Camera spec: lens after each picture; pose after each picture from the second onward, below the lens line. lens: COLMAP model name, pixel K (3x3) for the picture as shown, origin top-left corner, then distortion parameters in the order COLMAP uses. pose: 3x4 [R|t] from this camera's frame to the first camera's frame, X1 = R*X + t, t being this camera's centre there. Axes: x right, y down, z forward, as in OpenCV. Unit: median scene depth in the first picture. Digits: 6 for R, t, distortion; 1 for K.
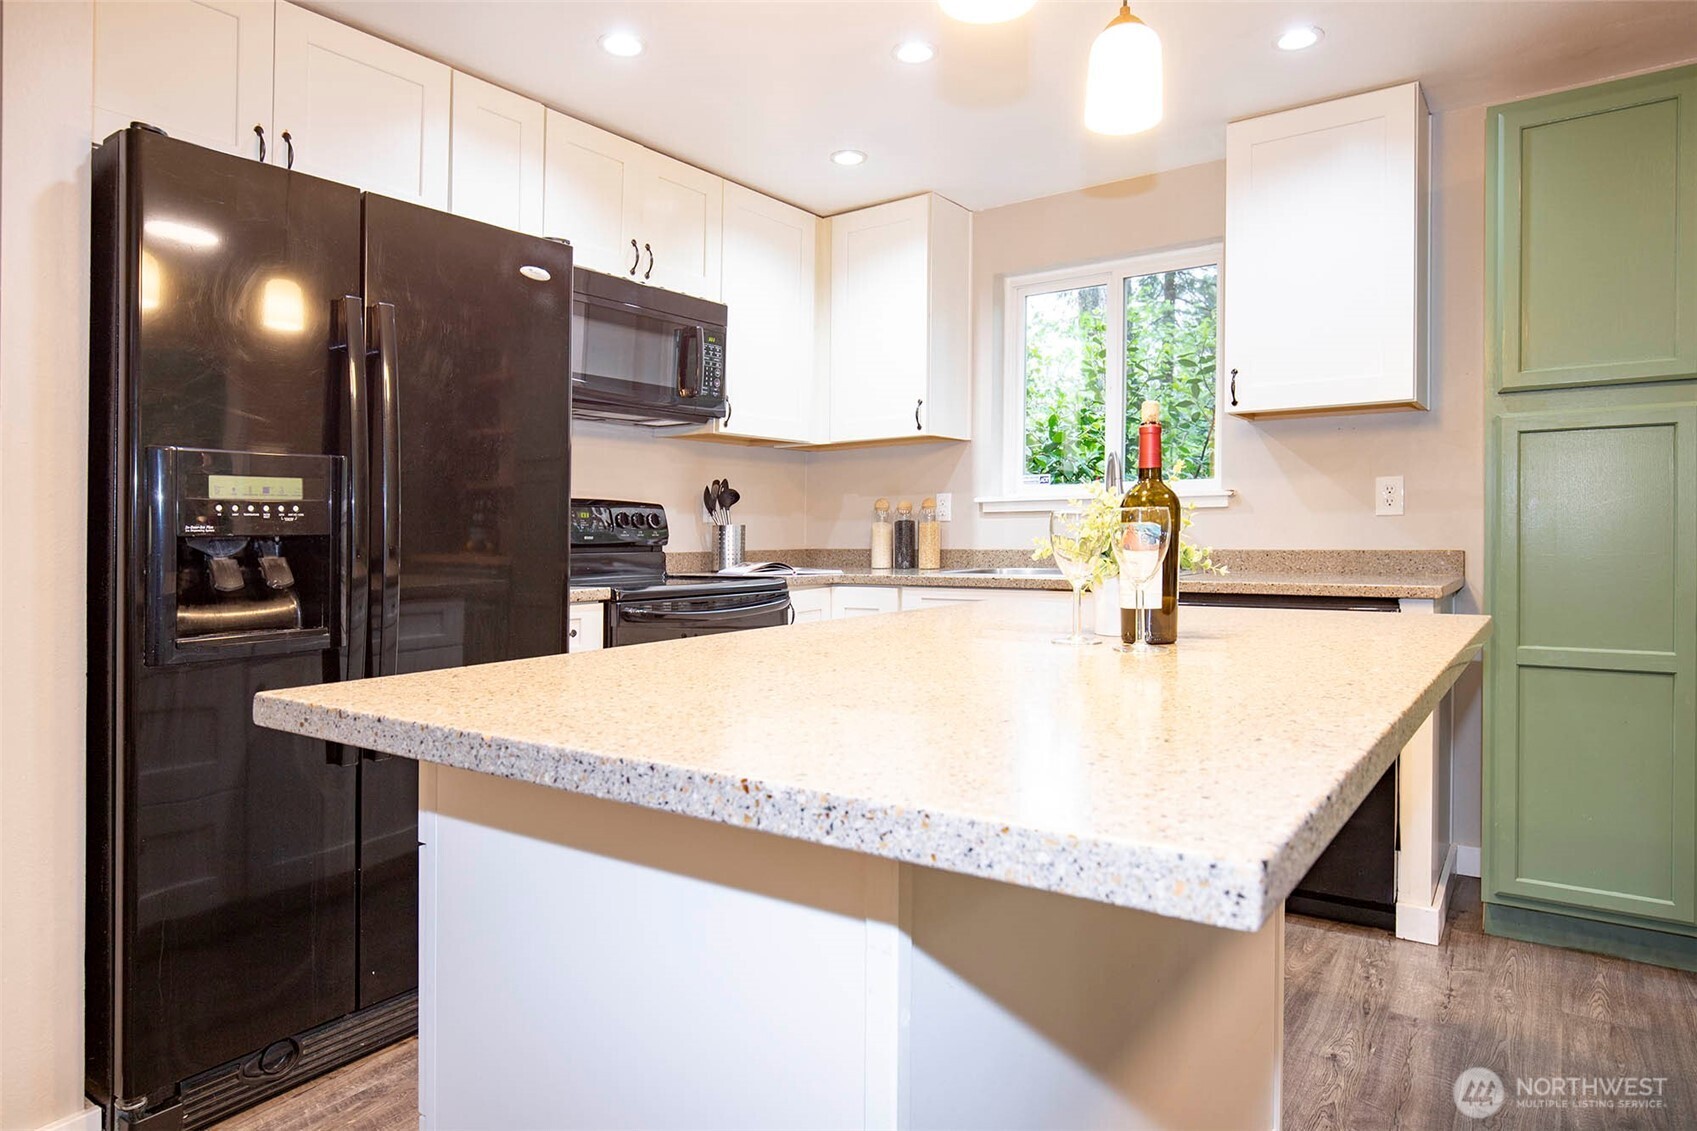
lens RADIAL K [[1017.7, 0, 888.3], [0, 1017.7, 527.9], [0, 0, 1]] dist [0.009818, -0.000468]
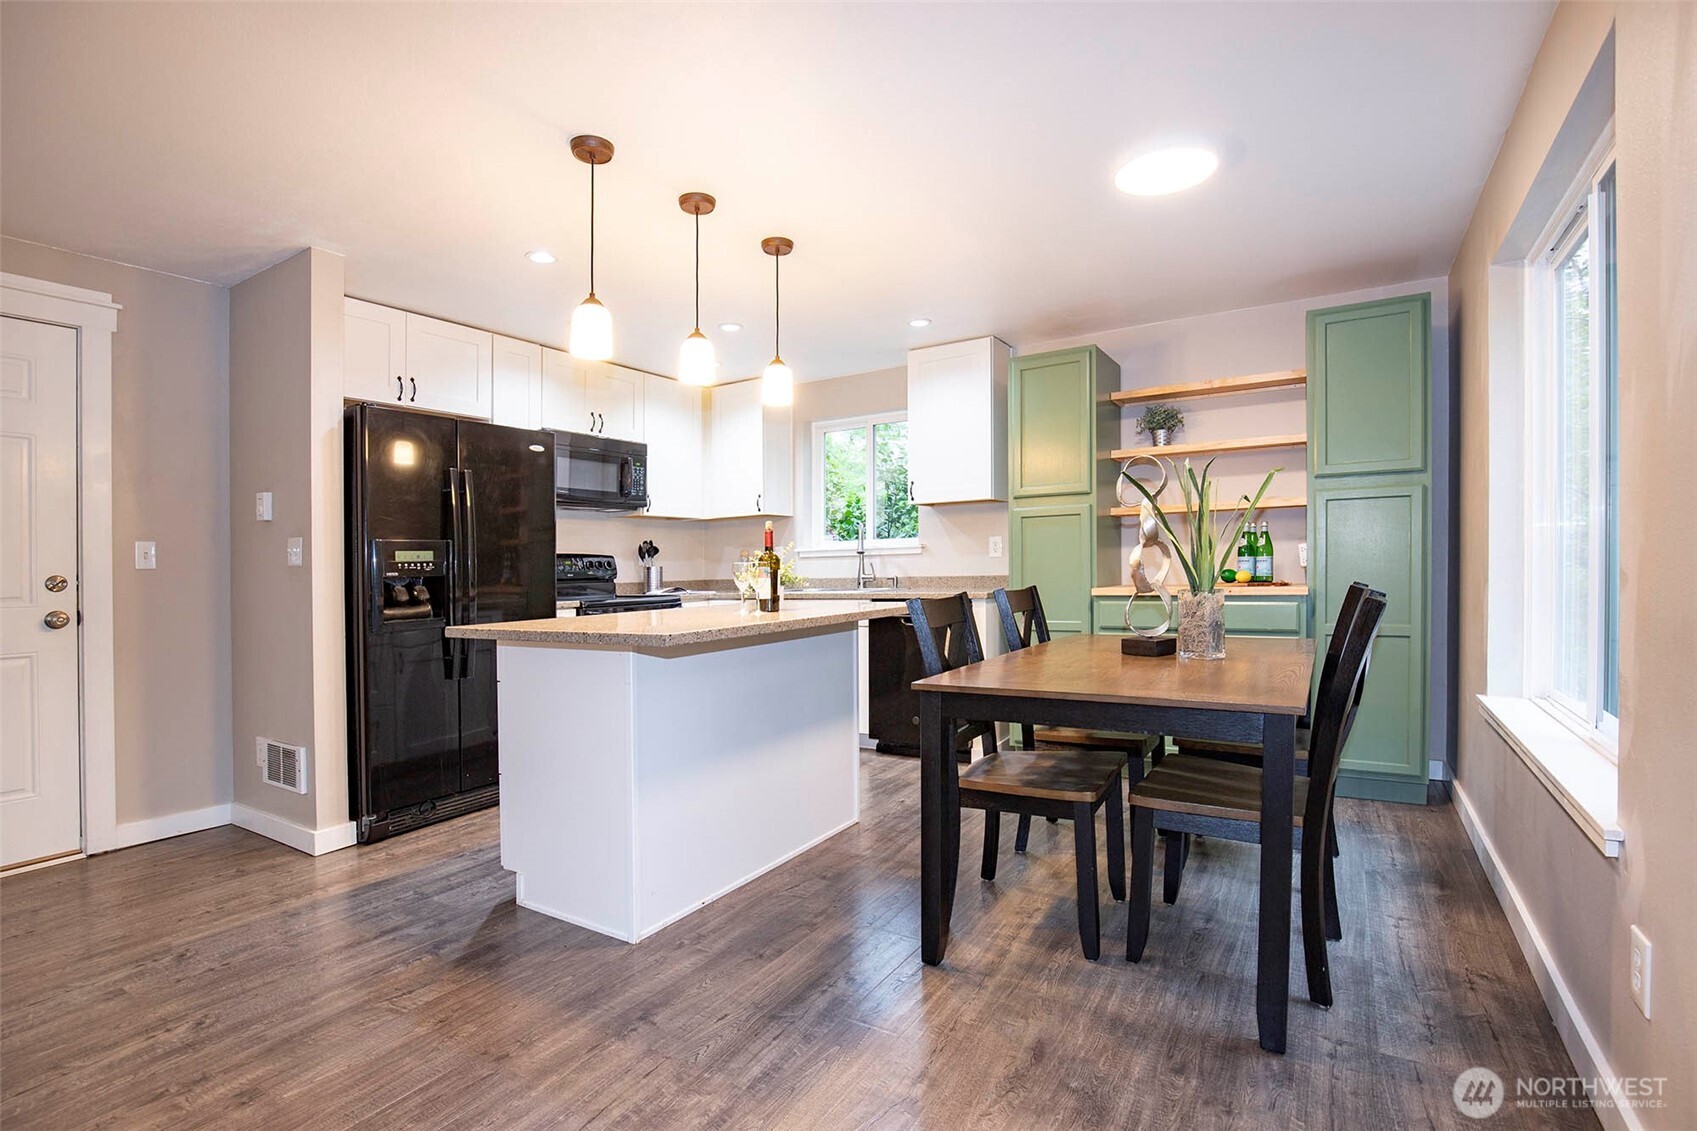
lens RADIAL K [[789.6, 0, 847.7], [0, 789.6, 570.0], [0, 0, 1]] dist [-0.002040, -0.000093]
pose [[0.999443, -0.014768, 0.029919, 0.159537], [0.014506, 0.999855, 0.008959, -0.005178], [-0.030047, -0.008520, 0.999512, -0.425543]]
